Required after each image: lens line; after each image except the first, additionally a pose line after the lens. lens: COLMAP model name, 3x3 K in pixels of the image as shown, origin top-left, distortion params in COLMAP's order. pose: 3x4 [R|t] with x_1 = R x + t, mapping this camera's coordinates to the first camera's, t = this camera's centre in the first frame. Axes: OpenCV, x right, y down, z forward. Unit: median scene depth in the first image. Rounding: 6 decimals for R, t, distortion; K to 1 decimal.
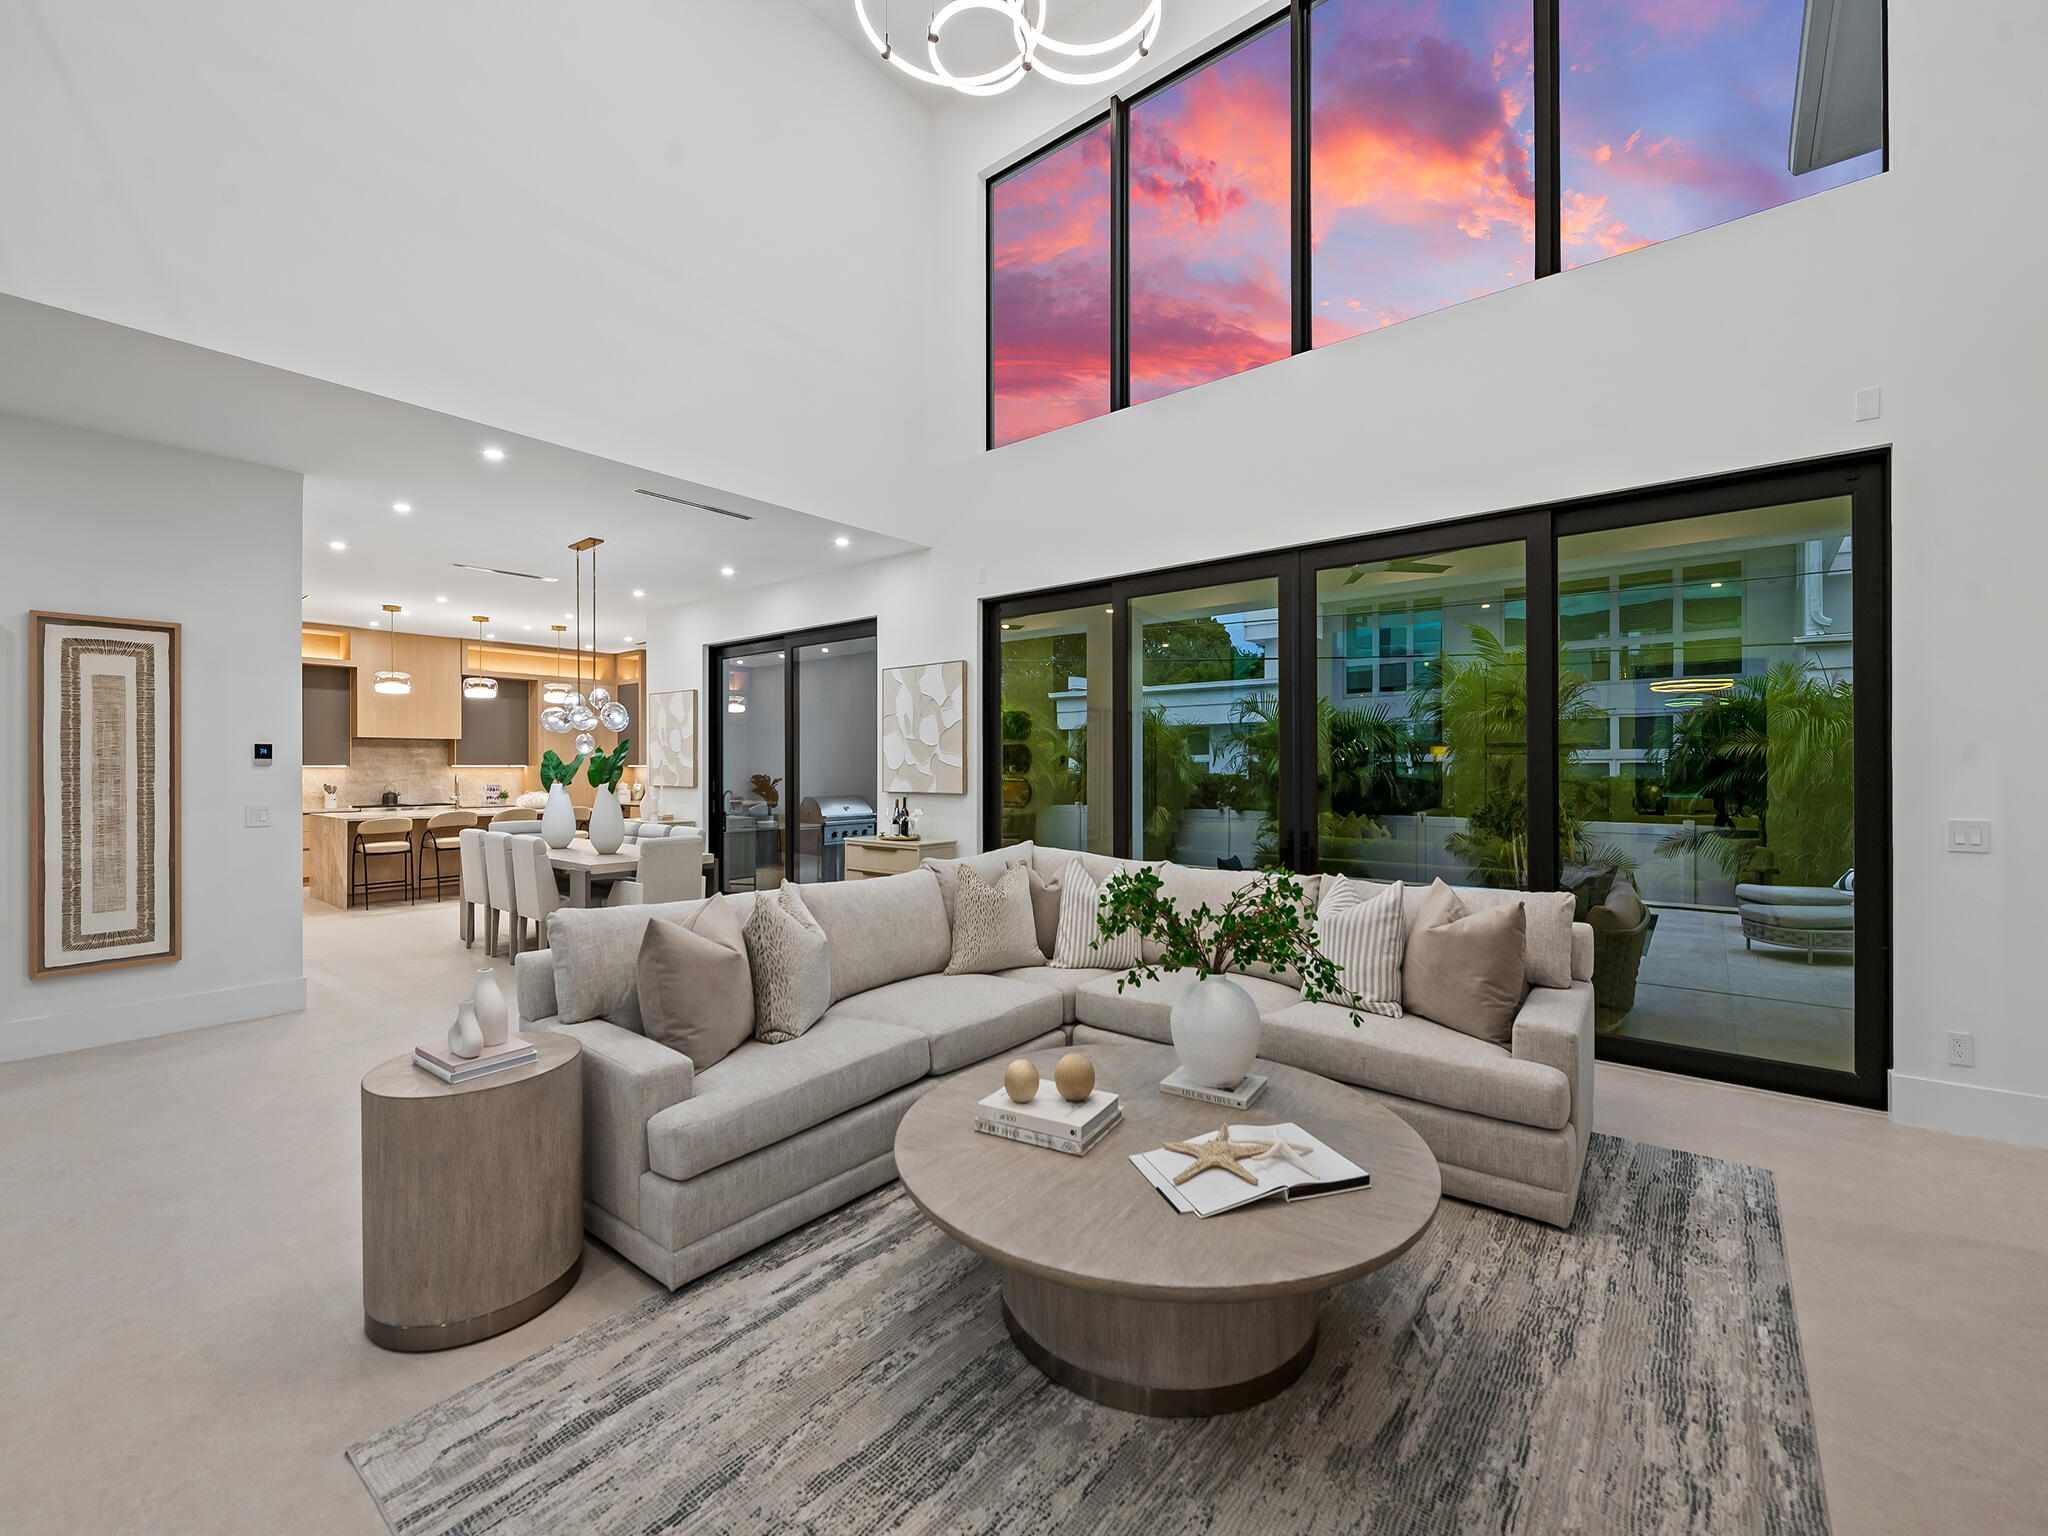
lens RADIAL K [[866.3, 0, 1024.7], [0, 866.3, 769.8], [0, 0, 1]] dist [0.000467, -0.003274]
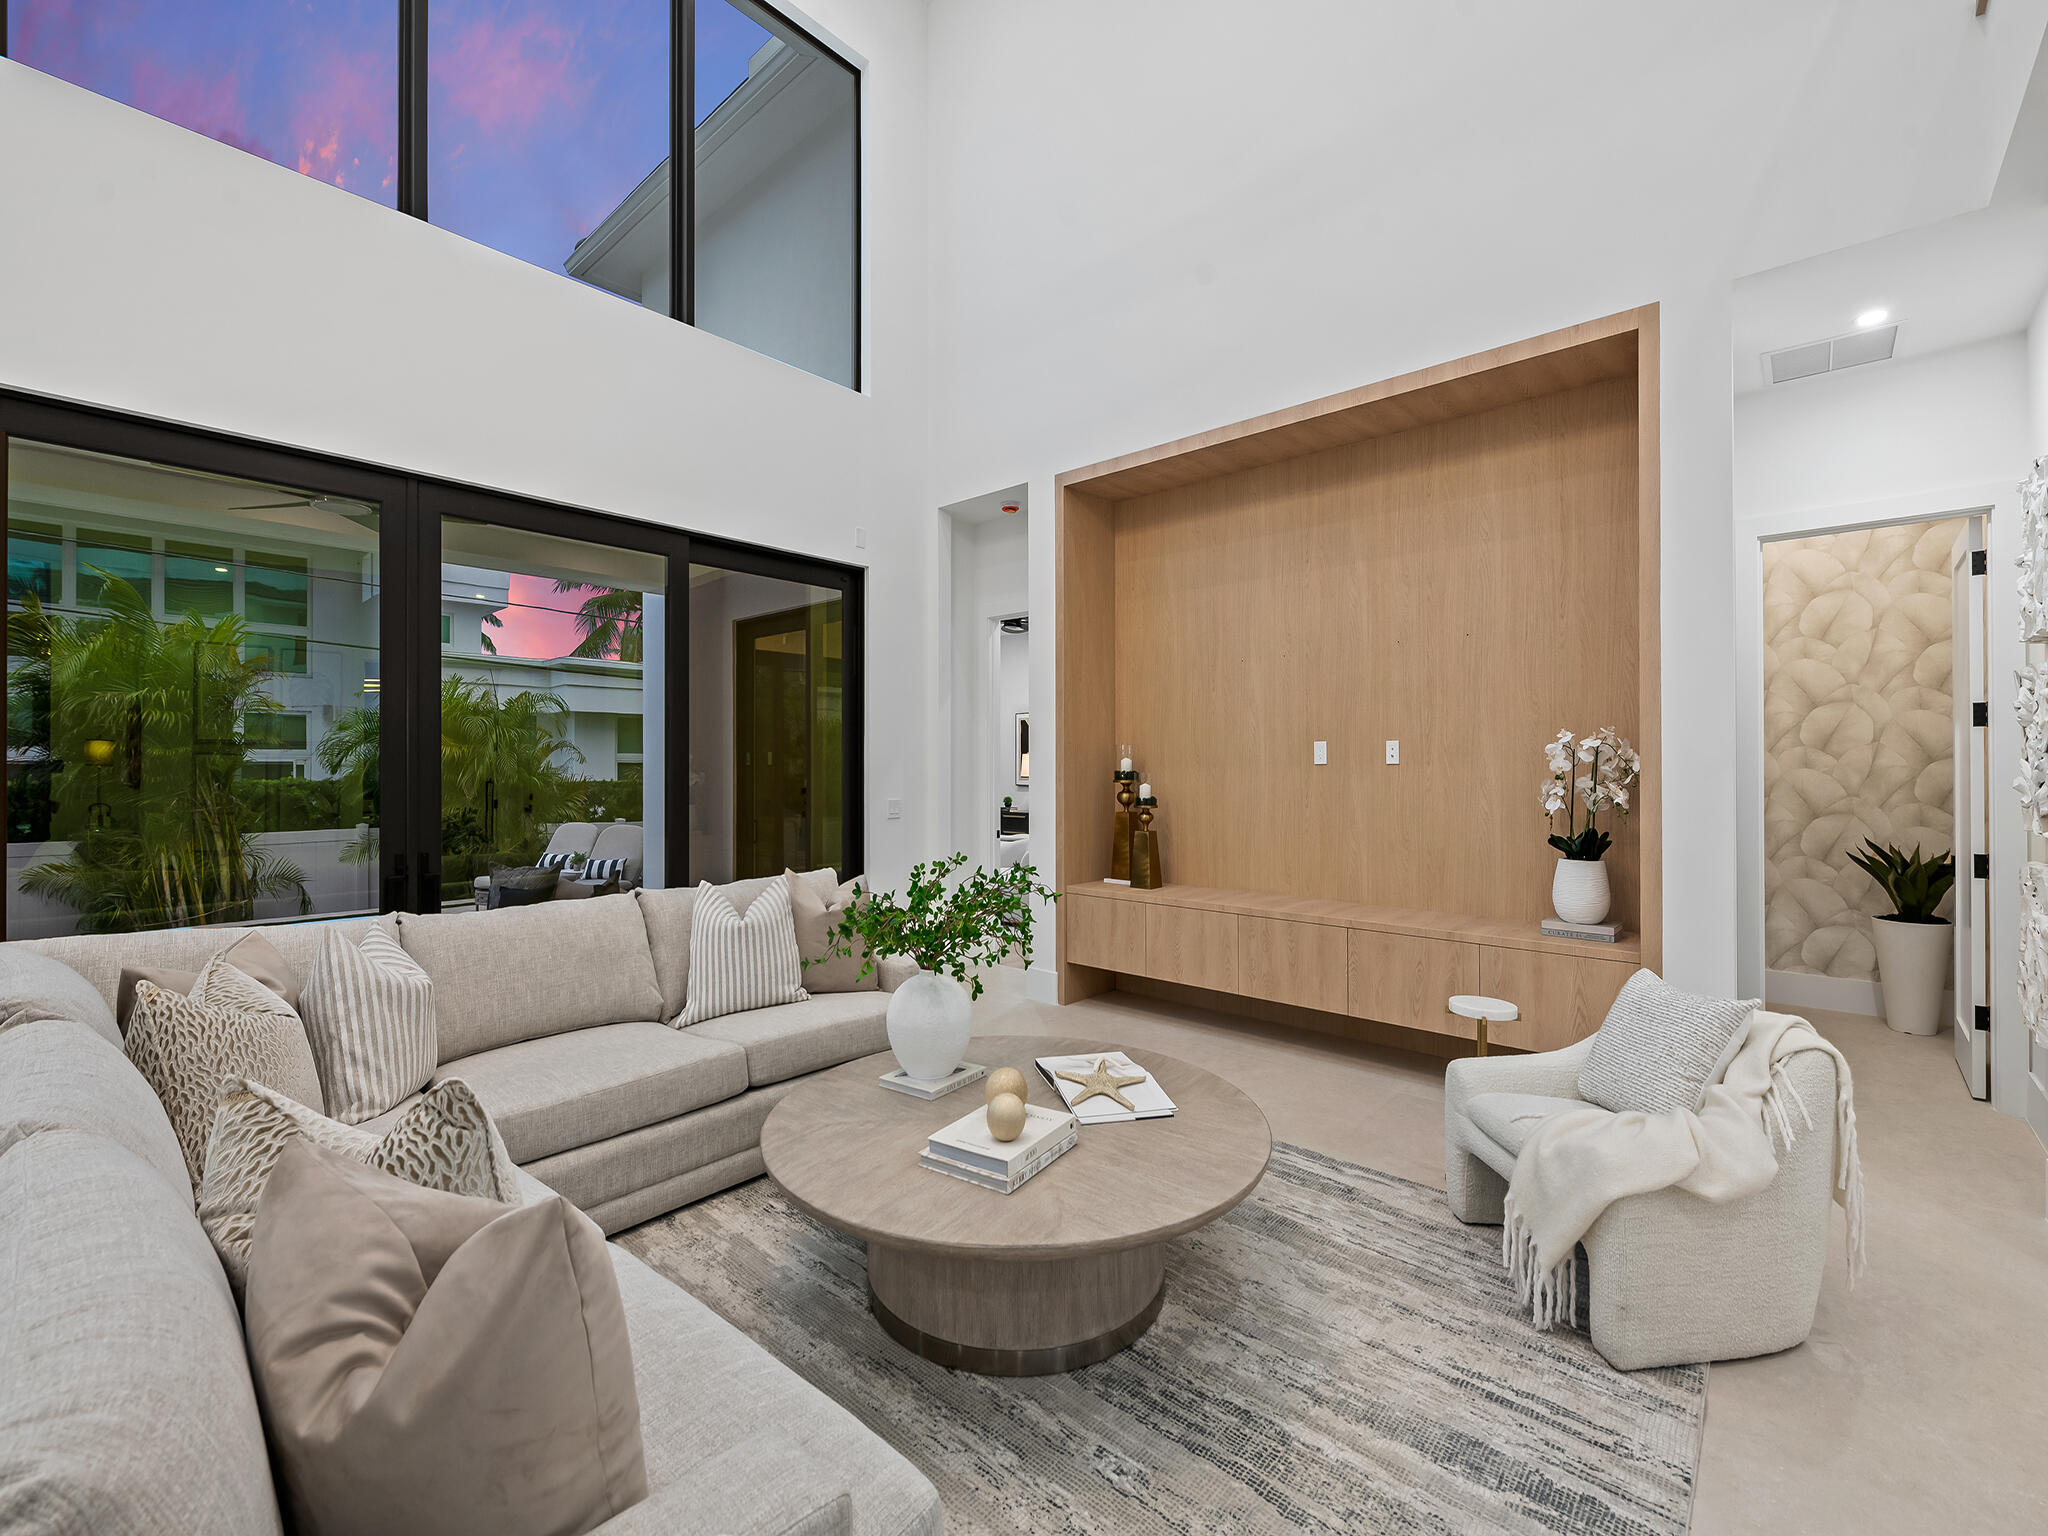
lens RADIAL K [[866.3, 0, 1046.6], [0, 866.3, 770.7], [0, 0, 1]] dist [0.000467, -0.003274]
pose [[0.037220, -0.001068, 0.999307, -0.439539], [0.003690, 0.999993, 0.000931, 0.000214], [-0.999300, 0.003652, 0.037223, 0.452527]]
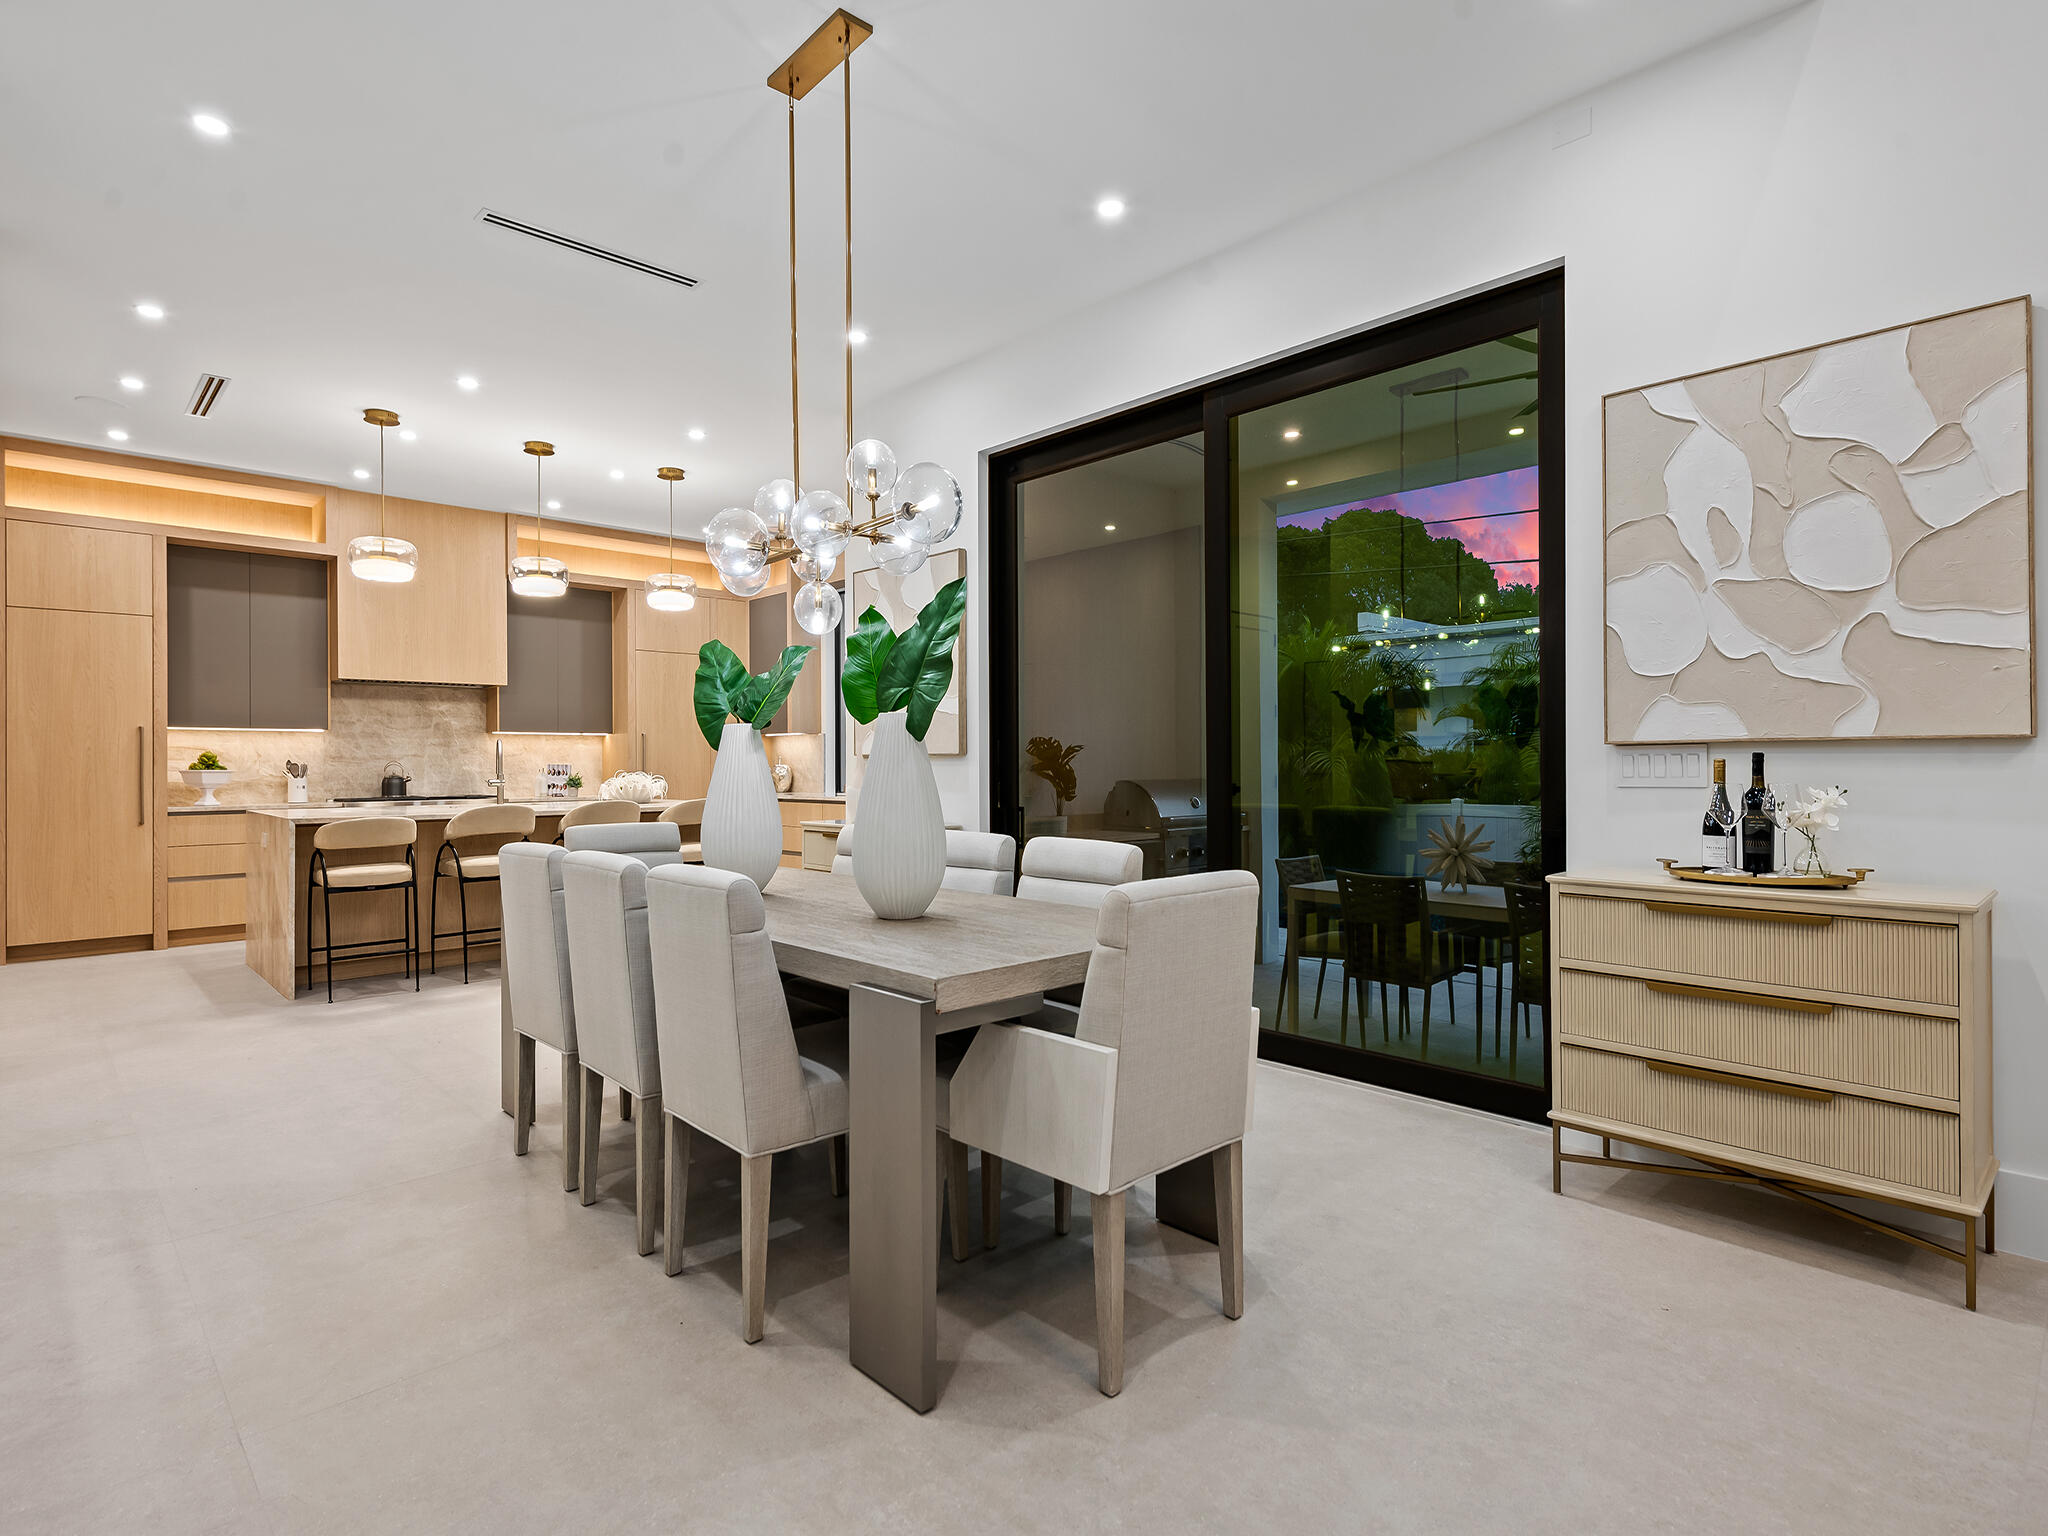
lens RADIAL K [[1045.4, 0, 1002.6], [0, 1045.4, 764.2], [0, 0, 1]] dist [0.010524, 0.000225]
pose [[0.990545, -0.004777, -0.137103, -0.511525], [0.004237, 0.999982, -0.004230, 0.051315], [0.137121, 0.003609, 0.990548, 0.793895]]
